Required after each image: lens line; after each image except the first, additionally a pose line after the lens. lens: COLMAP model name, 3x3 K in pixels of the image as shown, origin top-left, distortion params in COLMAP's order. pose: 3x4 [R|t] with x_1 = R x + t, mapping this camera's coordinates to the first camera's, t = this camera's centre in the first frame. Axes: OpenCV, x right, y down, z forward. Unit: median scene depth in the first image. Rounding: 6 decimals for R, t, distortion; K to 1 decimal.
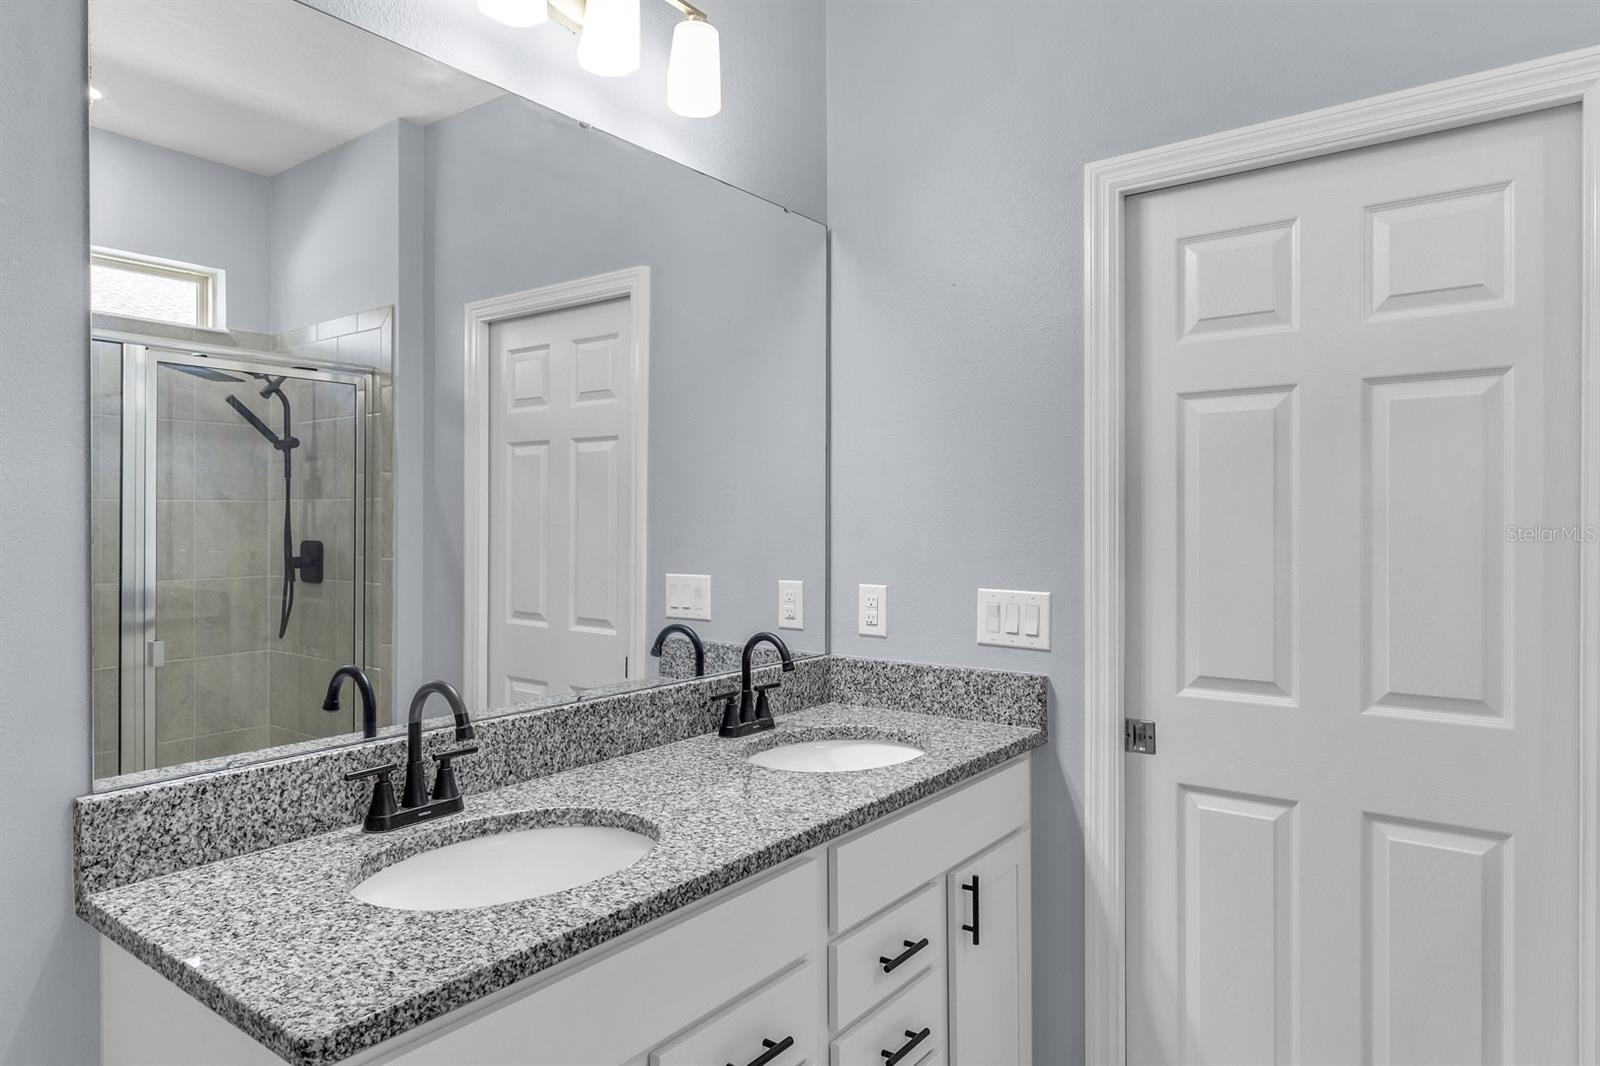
lens RADIAL K [[962.0, 0, 800.0], [0, 962.0, 533.0], [0, 0, 1]] dist [-0.001238, -0.000483]
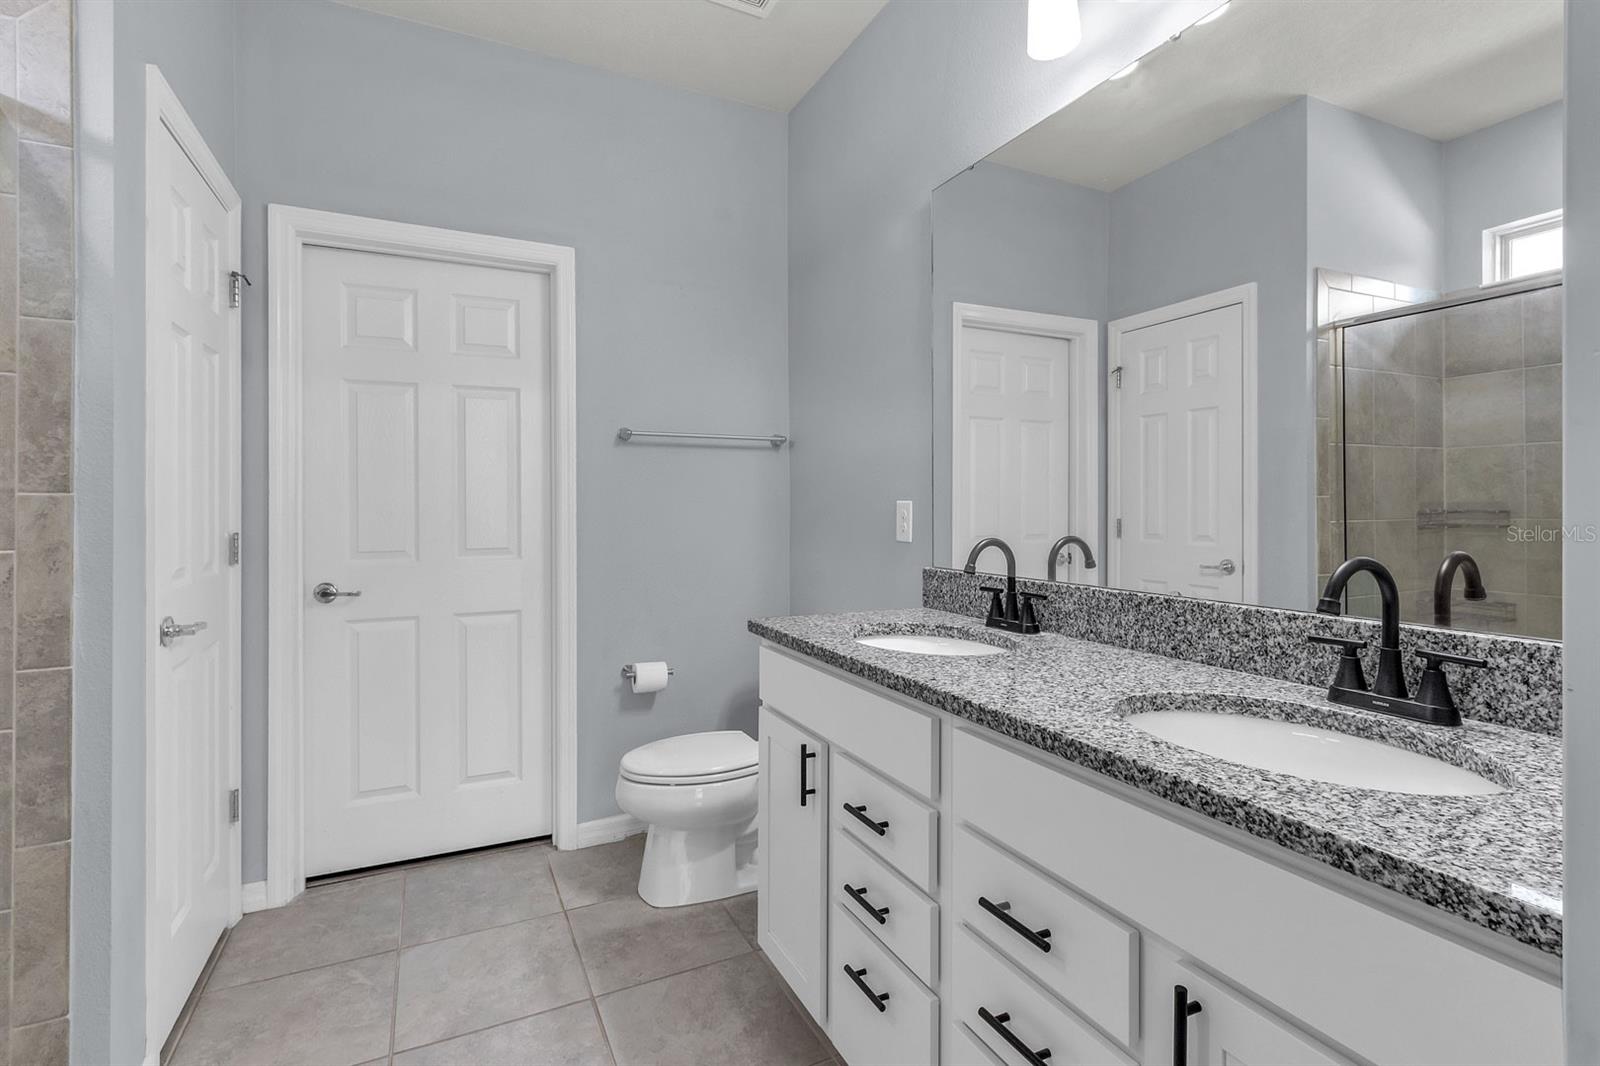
lens RADIAL K [[758.2, 0, 798.3], [0, 758.2, 509.7], [0, 0, 1]] dist [0.001915, -0.000051]
pose [[-0.459963, 0.003962, -0.887929, 0.744667], [-0.007708, 0.999935, 0.008454, 0.085129], [0.887904, 0.010733, -0.459903, 1.106770]]
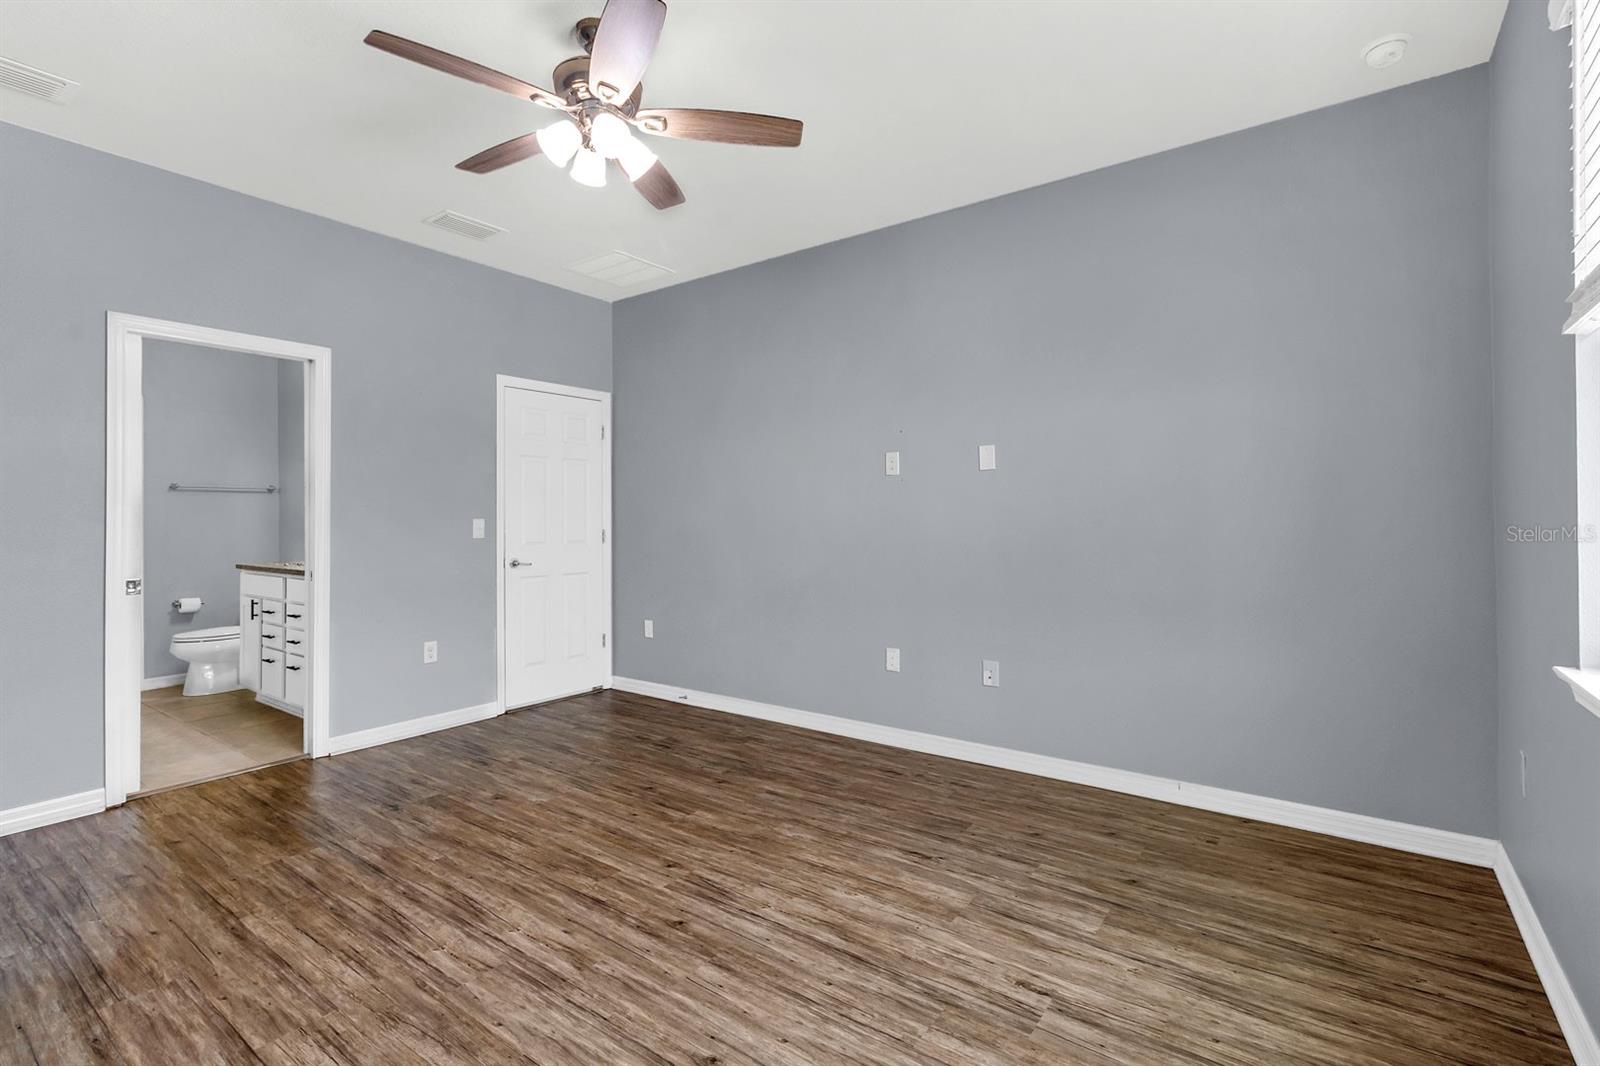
lens RADIAL K [[737.9, 0, 800.0], [0, 737.9, 533.0], [0, 0, 1]] dist [0.000288, -0.000025]
pose [[0.005339, 0.003145, -0.999981, 2.843315], [-0.009271, 0.999952, 0.003096, 0.115959], [0.999943, 0.009254, 0.005368, 2.857478]]
